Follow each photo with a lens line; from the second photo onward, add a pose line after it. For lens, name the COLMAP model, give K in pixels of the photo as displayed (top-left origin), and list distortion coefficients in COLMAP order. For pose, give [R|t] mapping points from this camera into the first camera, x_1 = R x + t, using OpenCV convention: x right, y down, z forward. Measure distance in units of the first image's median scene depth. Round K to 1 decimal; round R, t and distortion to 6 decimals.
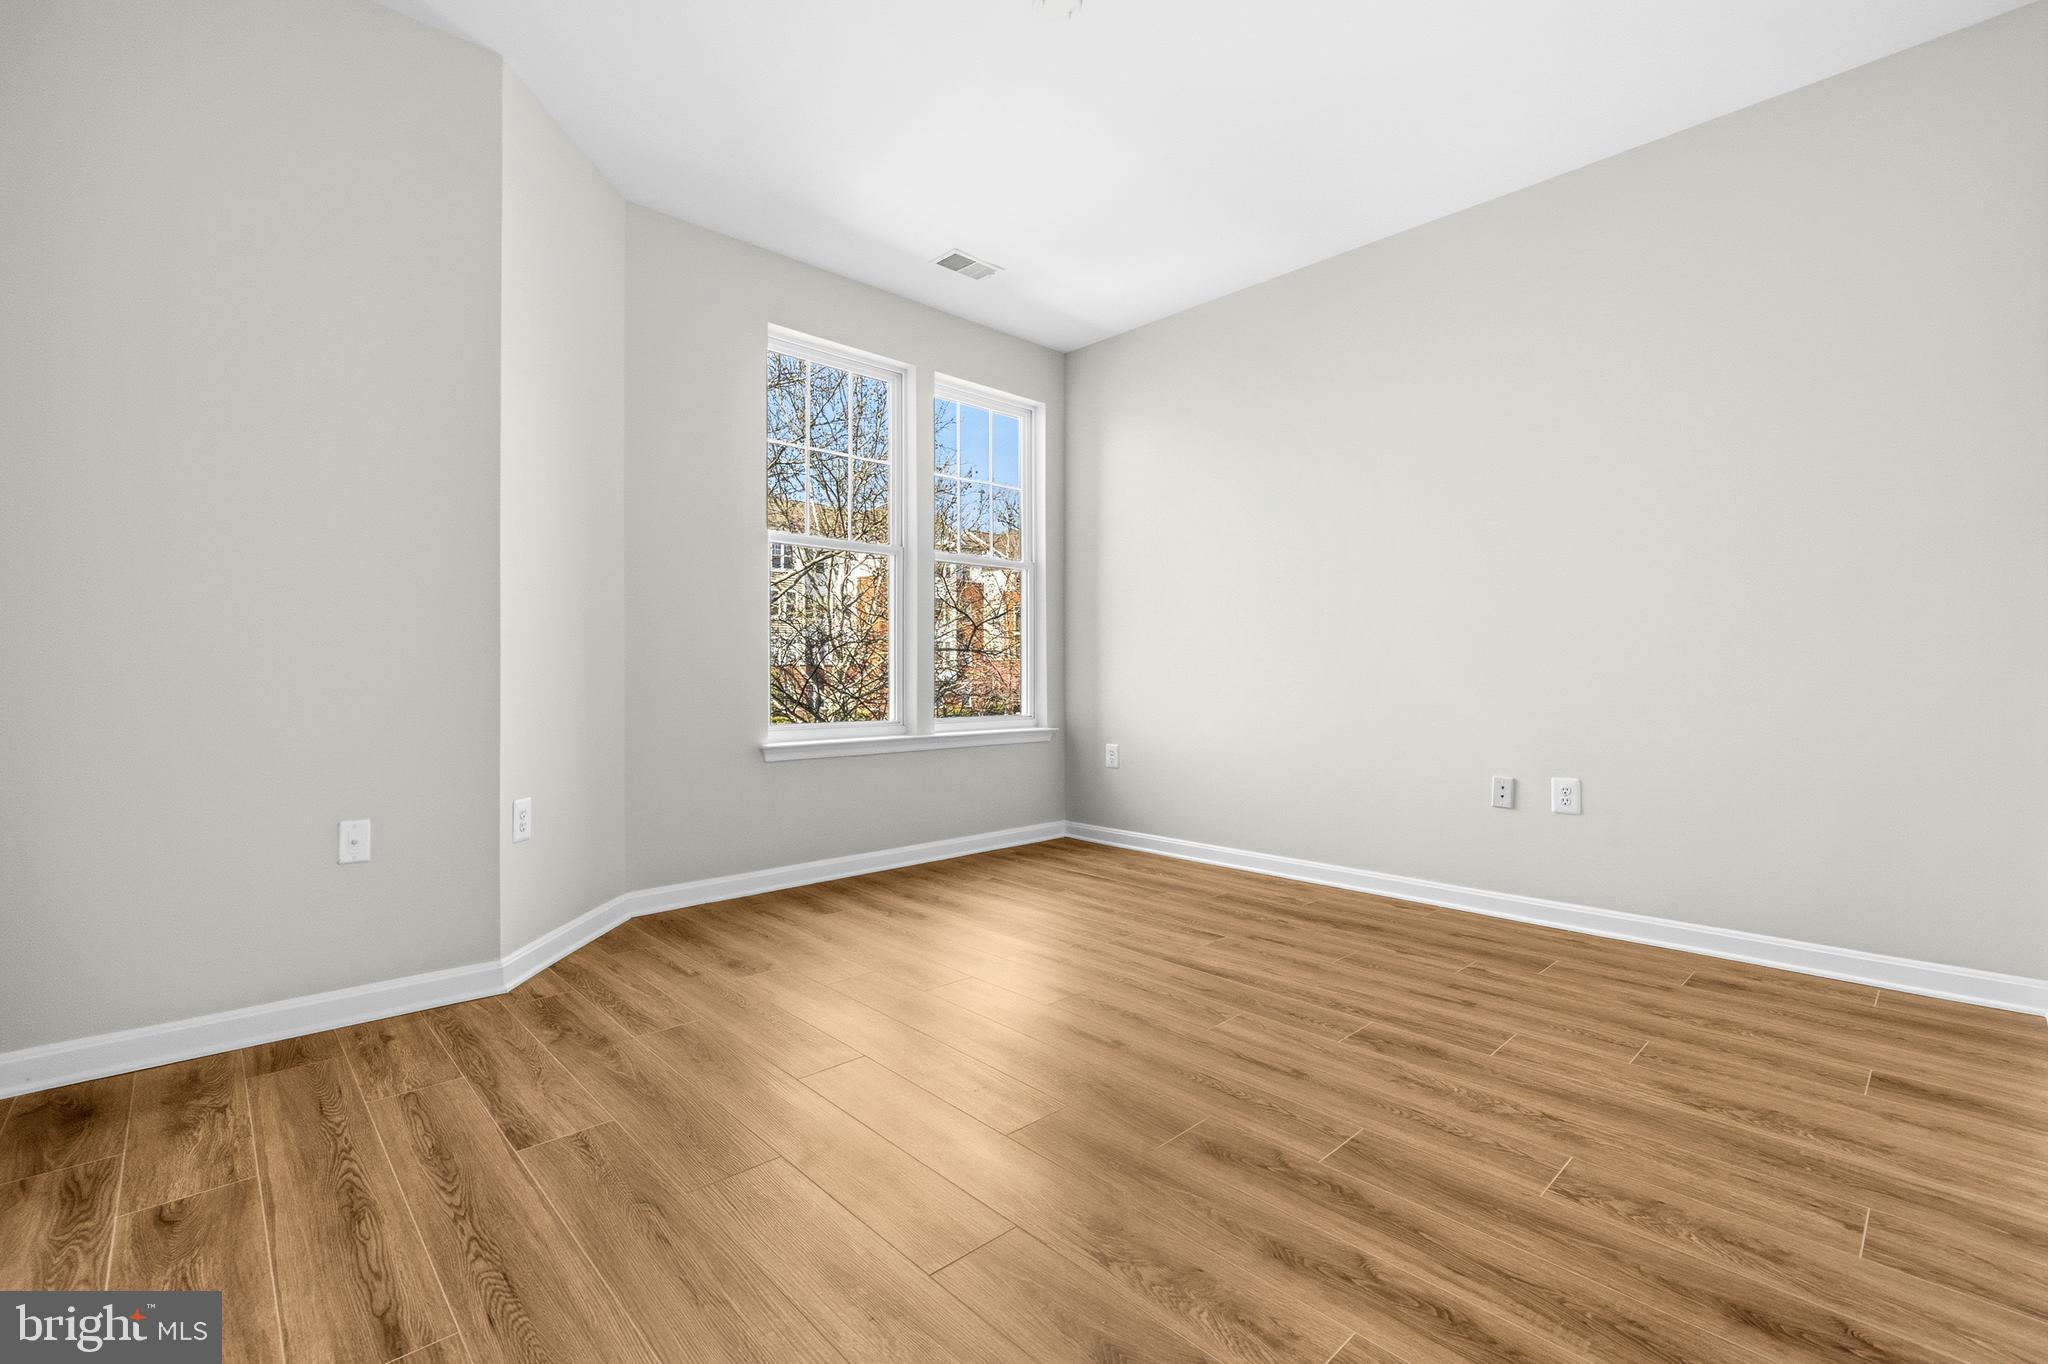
lens RADIAL K [[899.4, 0, 1020.8], [0, 899.4, 681.7], [0, 0, 1]] dist [-0.001278, 0.000444]
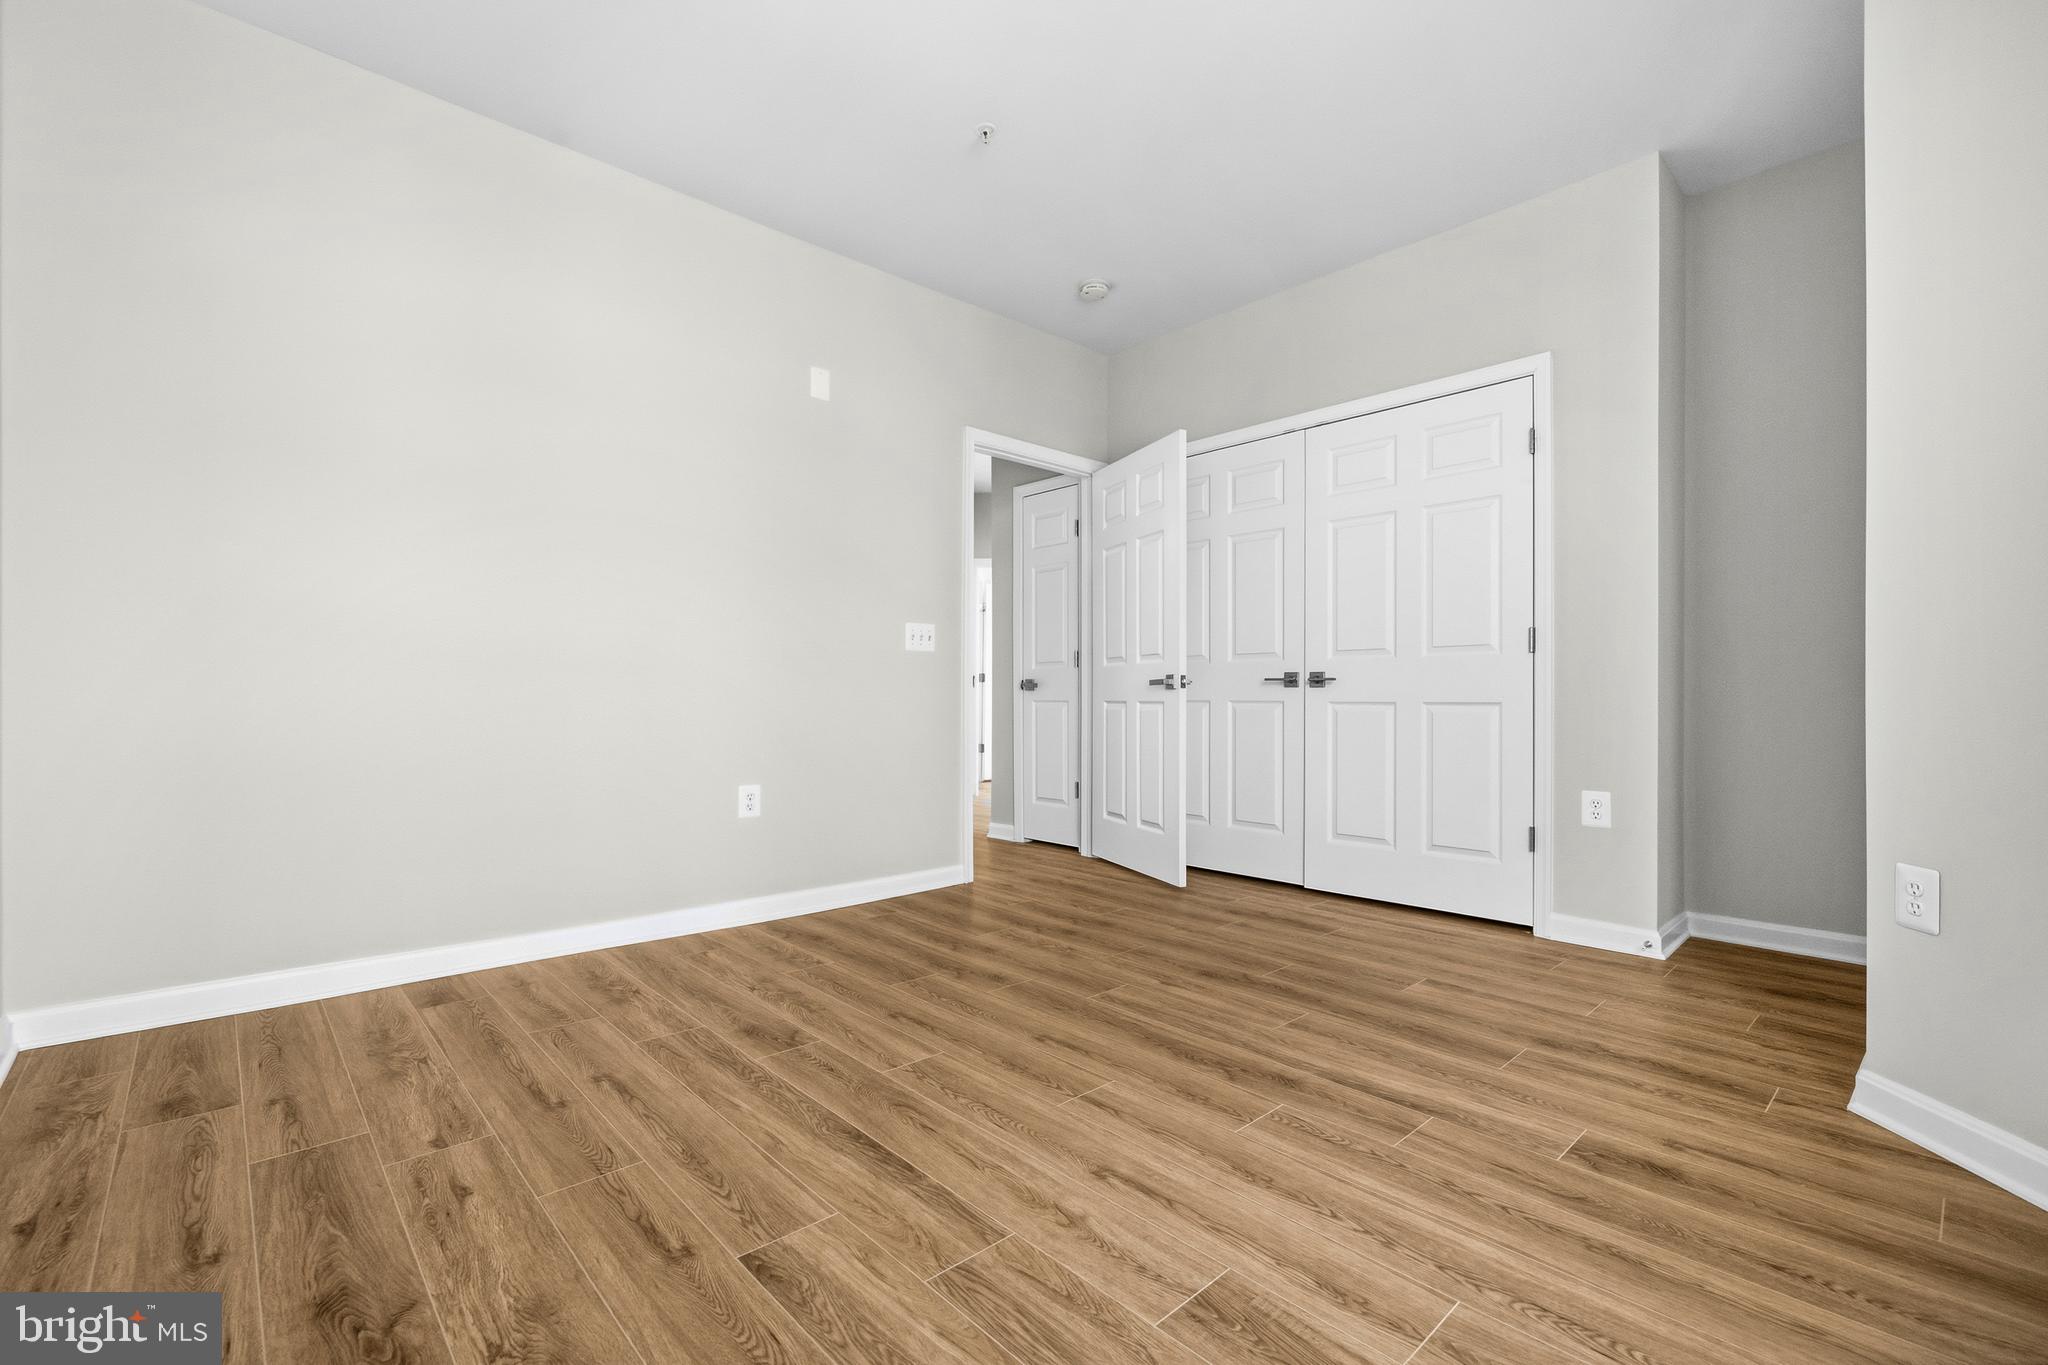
lens RADIAL K [[899.4, 0, 1028.9], [0, 899.4, 685.4], [0, 0, 1]] dist [-0.001278, 0.000444]
pose [[-0.999954, -0.003471, 0.008913, 0.110298], [-0.003487, 0.999992, -0.001728, -0.000211], [-0.008907, -0.001759, -0.999959, 1.977293]]
